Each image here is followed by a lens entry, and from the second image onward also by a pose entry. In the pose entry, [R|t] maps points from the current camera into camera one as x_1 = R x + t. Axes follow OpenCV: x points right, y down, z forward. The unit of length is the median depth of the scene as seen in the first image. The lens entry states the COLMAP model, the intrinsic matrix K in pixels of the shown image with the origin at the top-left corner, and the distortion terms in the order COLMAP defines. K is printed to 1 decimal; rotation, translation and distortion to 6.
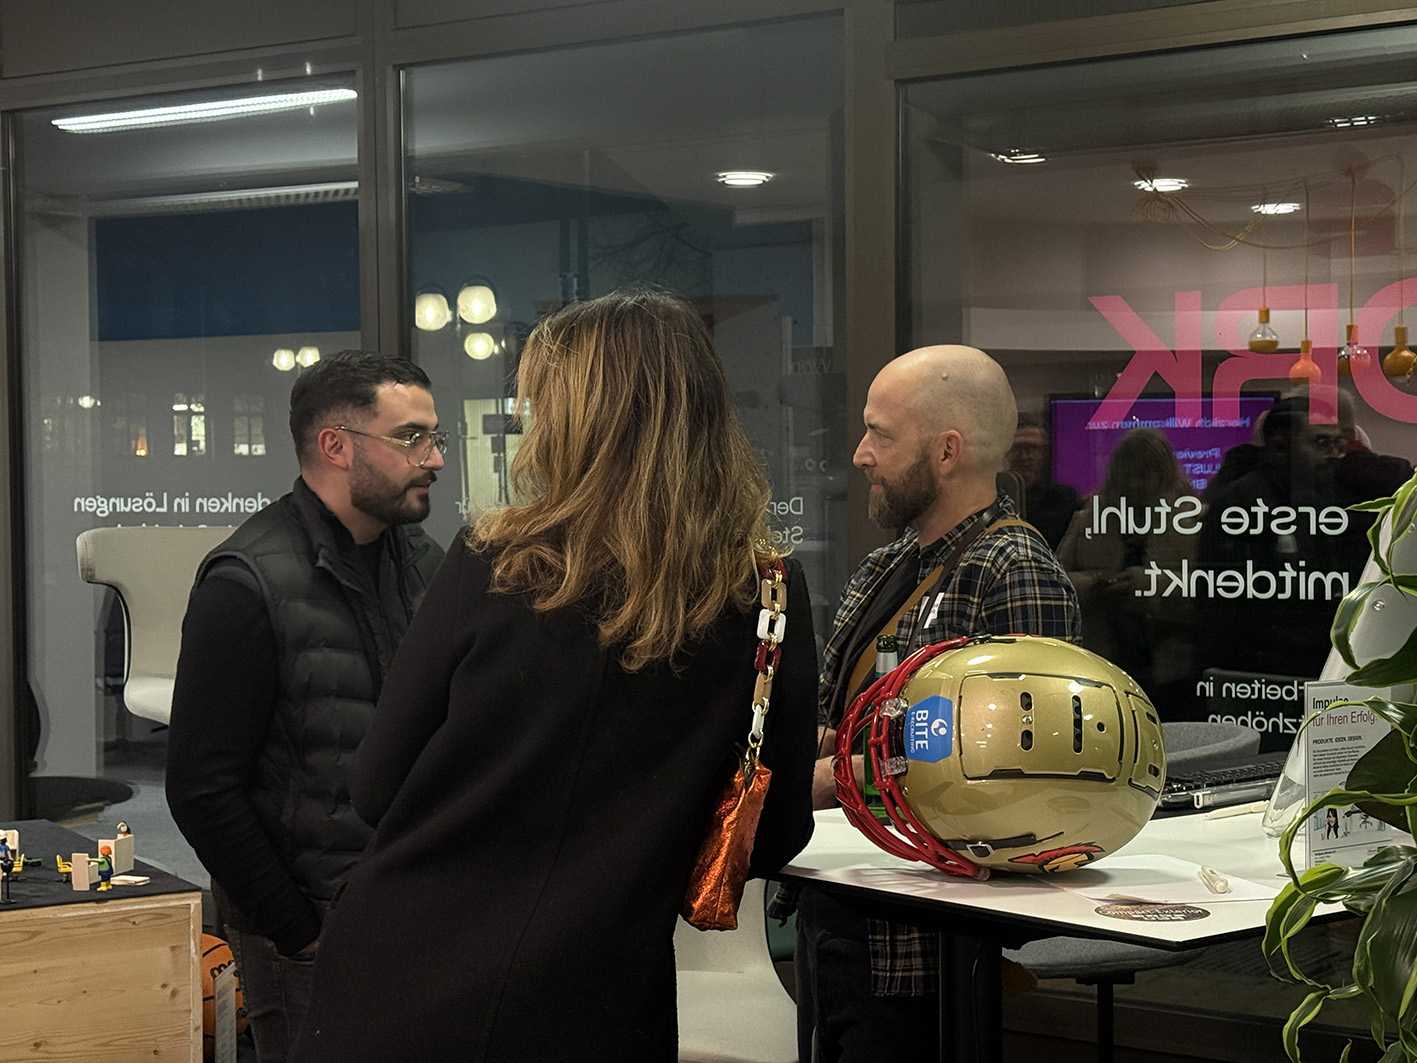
lens RADIAL K [[2443.4, 0, 708.5], [0, 2443.4, 531.5], [0, 0, 1]] dist [0.208195, 0.011412]
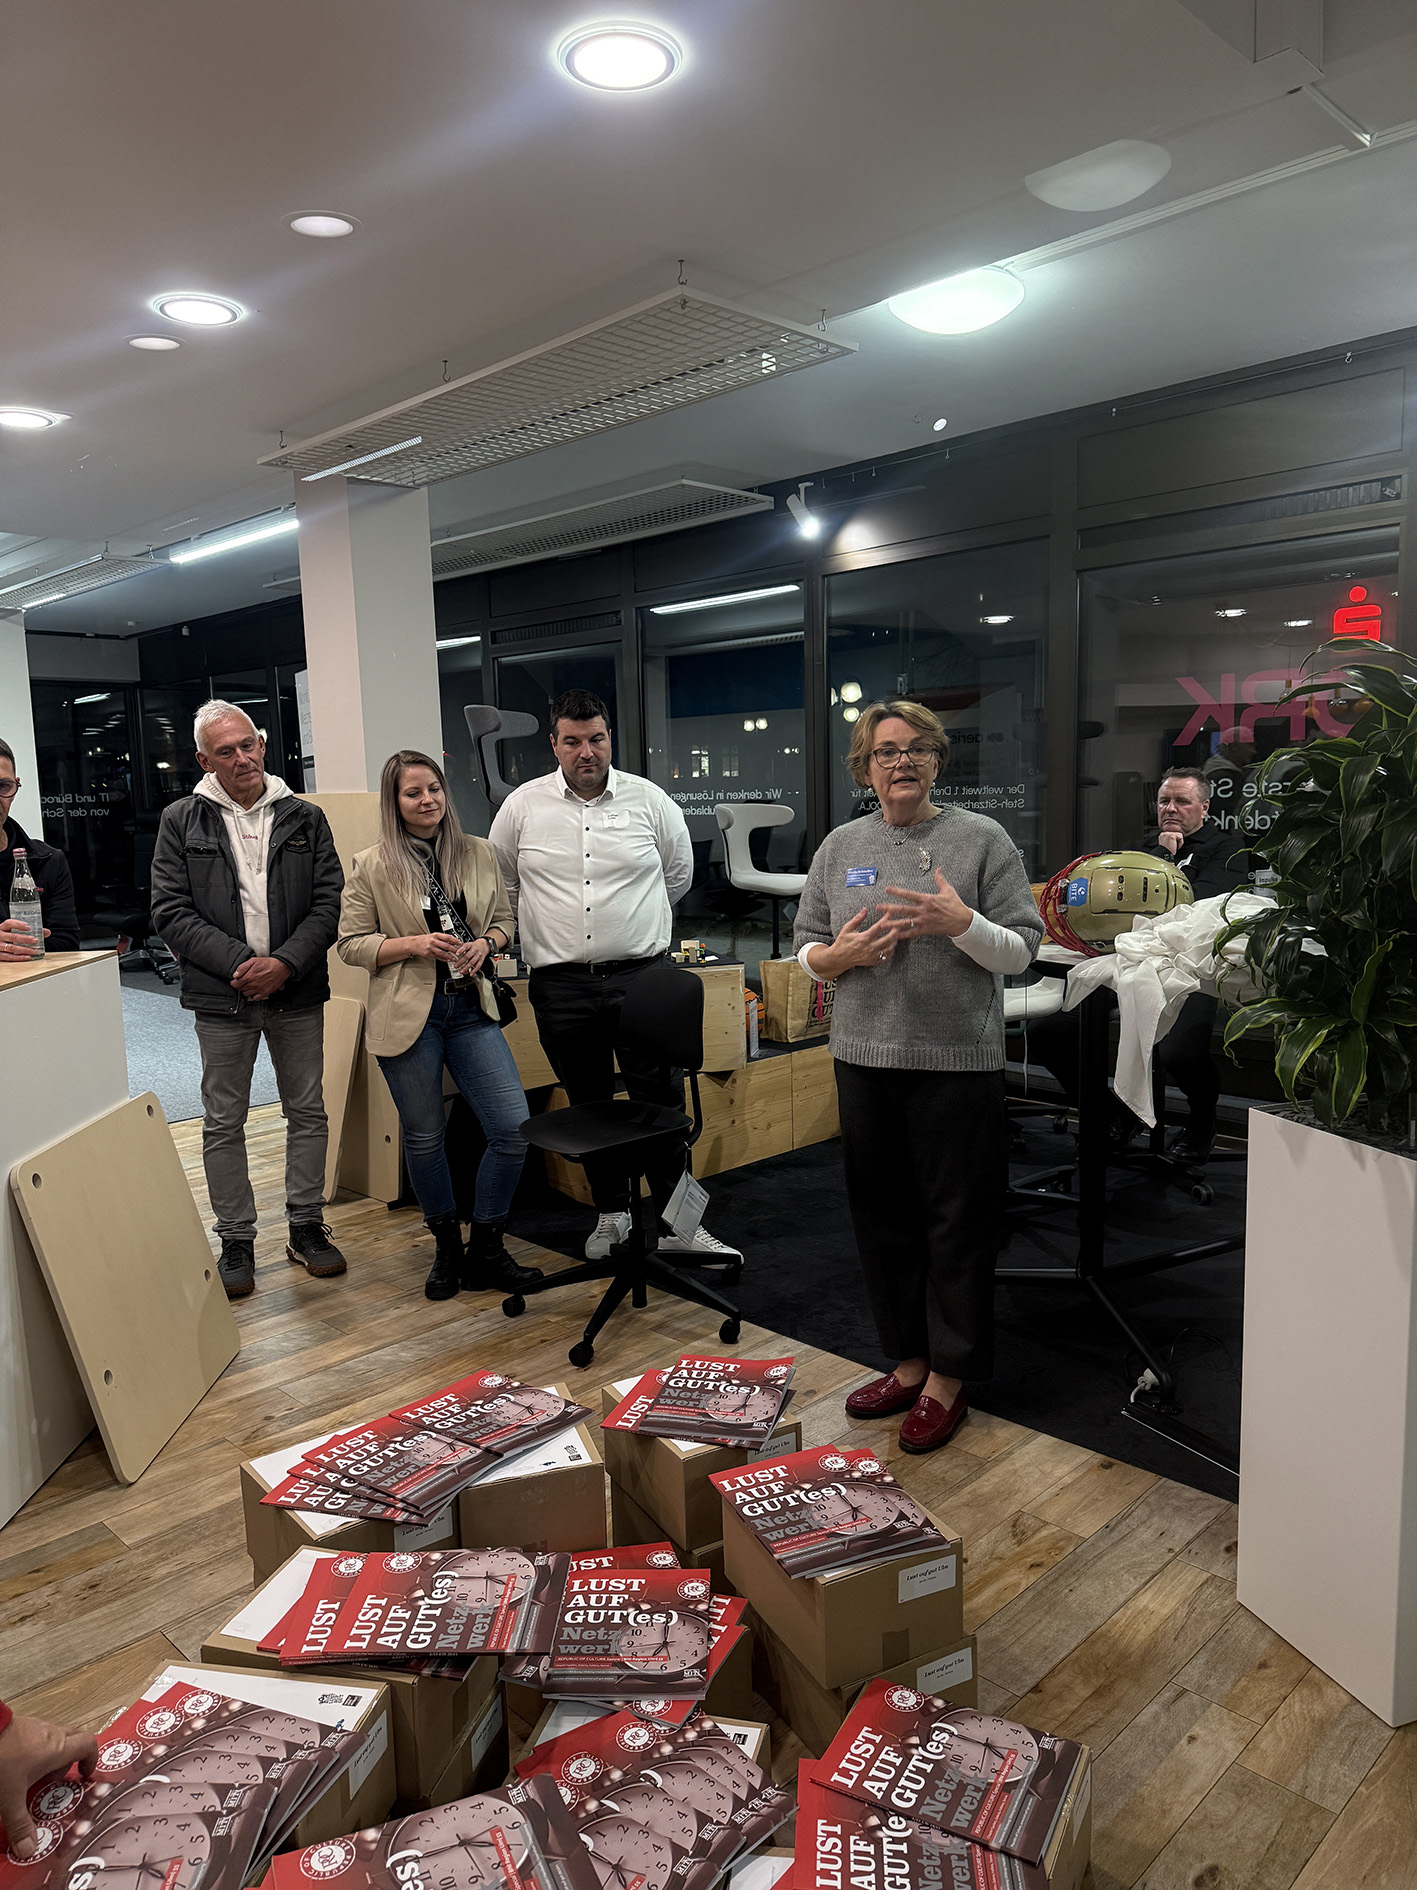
lens RADIAL K [[1343.5, 0, 708.5], [0, 1343.5, 945.0], [0, 0, 1]] dist [0.111507, -0.000332]
pose [[0.980781, 0.007742, -0.194958, 0.002563], [0.010400, 0.995718, 0.091858, 0.008261], [0.194835, -0.092120, 0.976501, -0.099992]]
